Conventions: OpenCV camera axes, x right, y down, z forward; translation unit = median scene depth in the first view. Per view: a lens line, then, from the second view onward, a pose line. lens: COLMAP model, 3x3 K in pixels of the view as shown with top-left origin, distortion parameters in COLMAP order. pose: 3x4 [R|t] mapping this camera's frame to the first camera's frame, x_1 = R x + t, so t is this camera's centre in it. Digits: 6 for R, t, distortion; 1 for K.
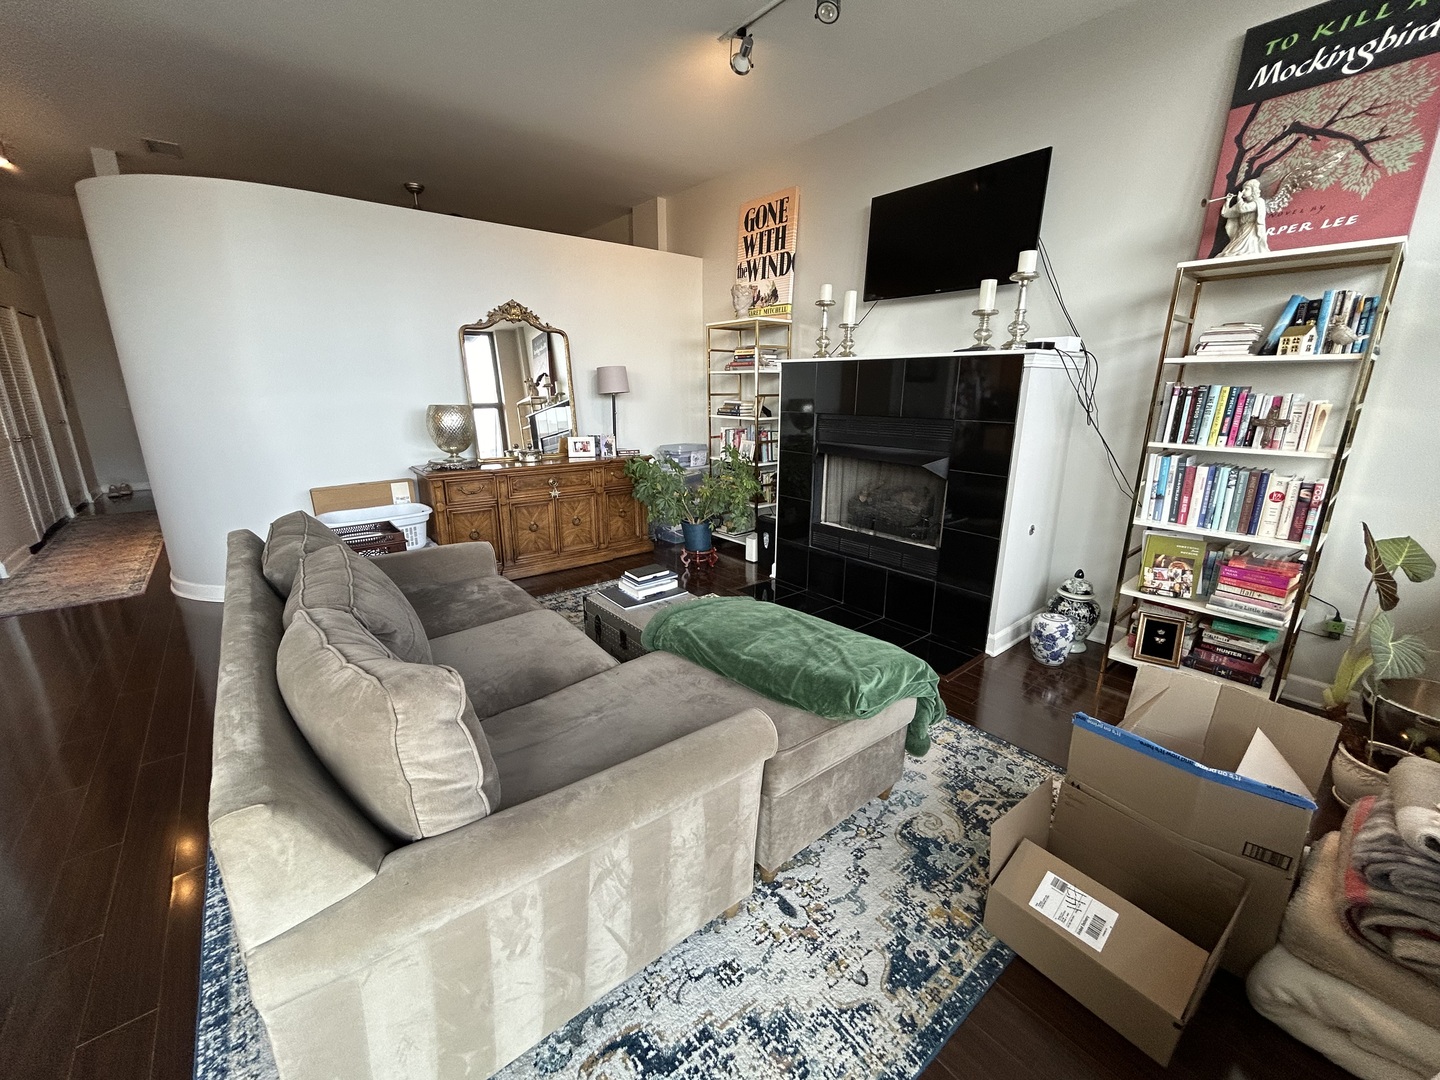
lens RADIAL K [[584.9, 0, 720.0], [0, 584.9, 540.0], [0, 0, 1]] dist [0.000052, 0.000220]
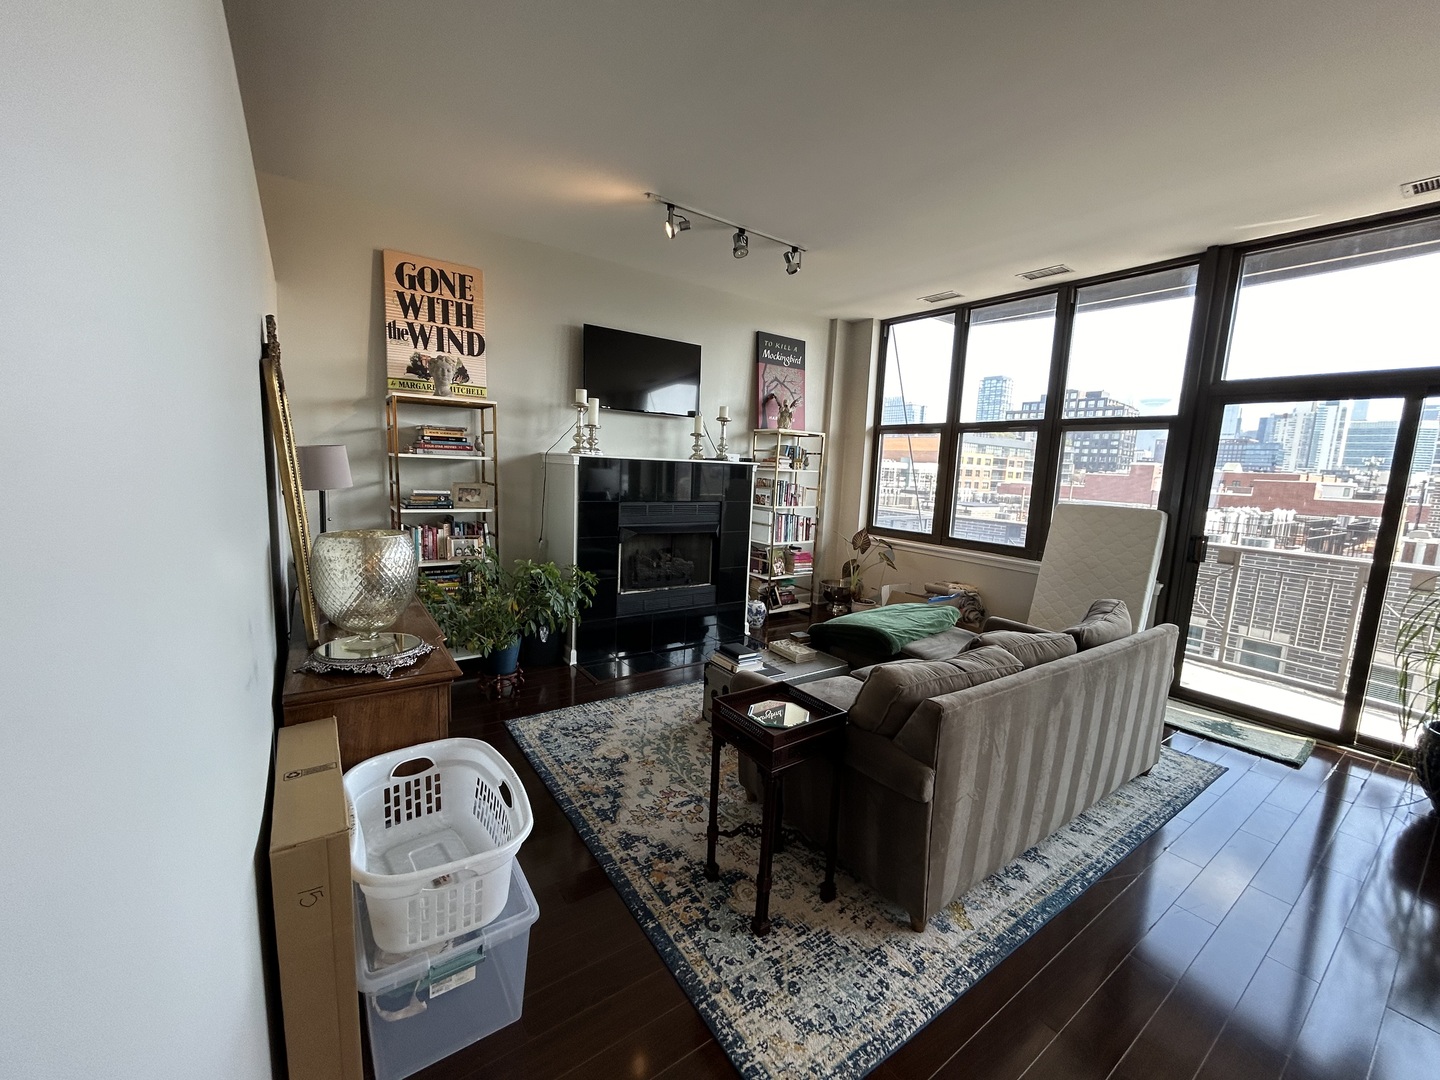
lens RADIAL K [[581.5, 0, 720.0], [0, 581.5, 540.0], [0, 0, 1]] dist [0.001499, 0.000307]
pose [[0.062216, -0.132707, 0.989201, -0.808006], [0.209714, 0.970733, 0.117040, -0.195659], [-0.975781, 0.200167, 0.088226, 0.593611]]
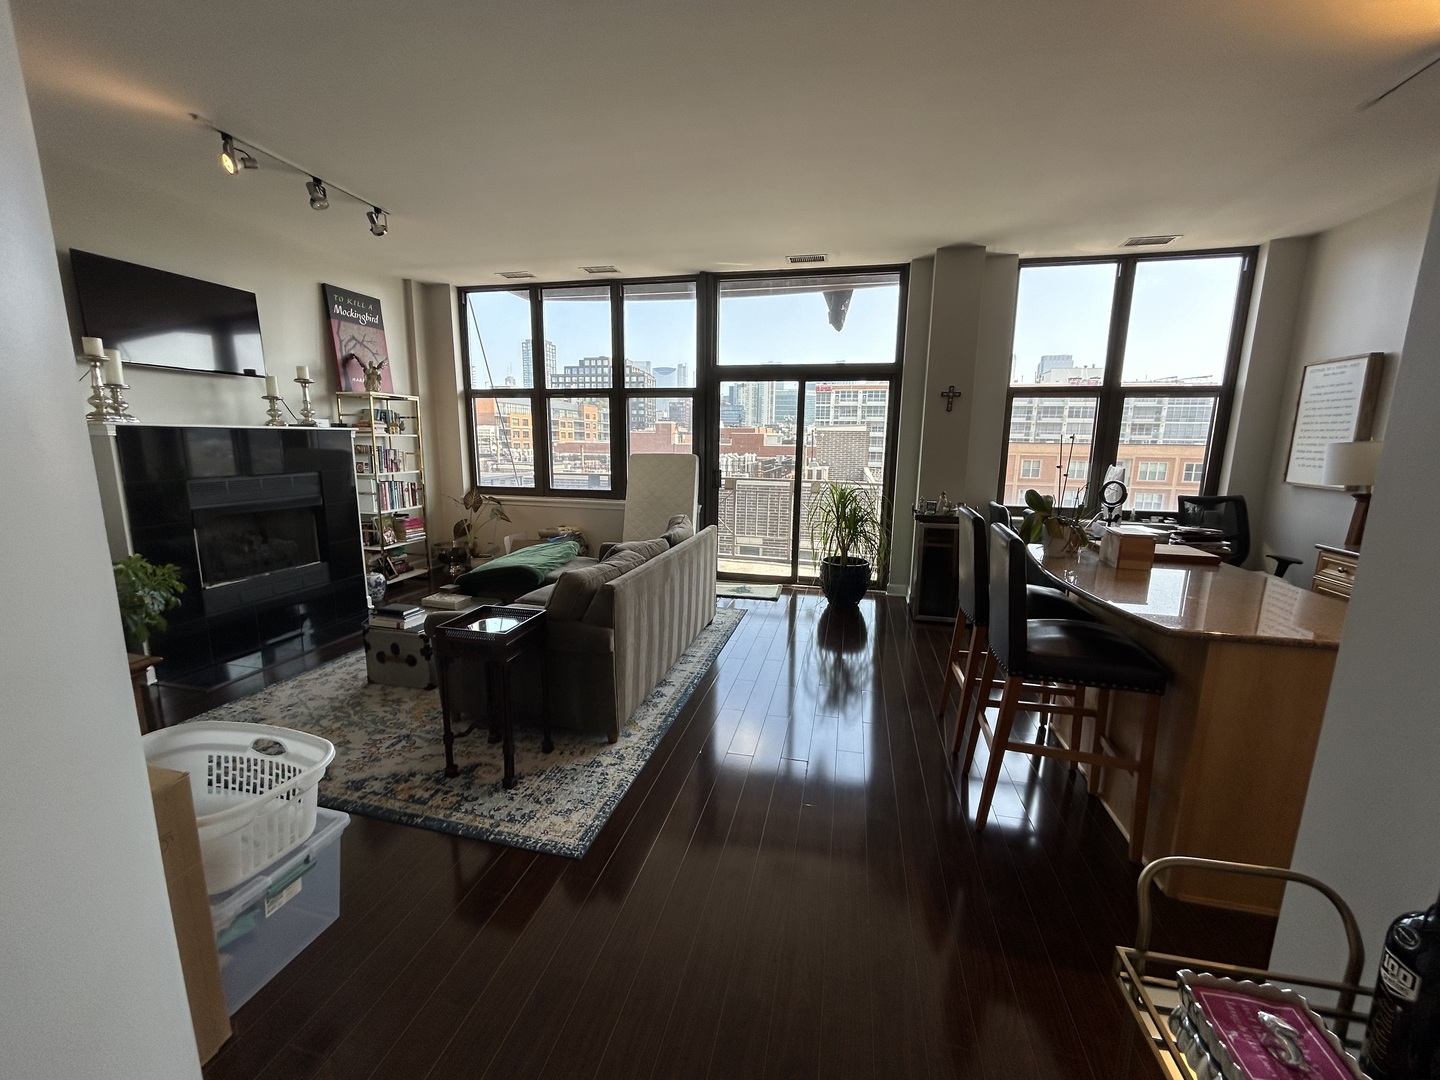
lens RADIAL K [[576.4, 0, 720.0], [0, 576.4, 540.0], [0, 0, 1]] dist [-0.002446, 0.000425]
pose [[-0.612230, -0.149852, 0.776350, -0.935952], [0.185000, 0.927473, 0.324914, -0.222850], [-0.768733, 0.342547, -0.540104, 0.718004]]
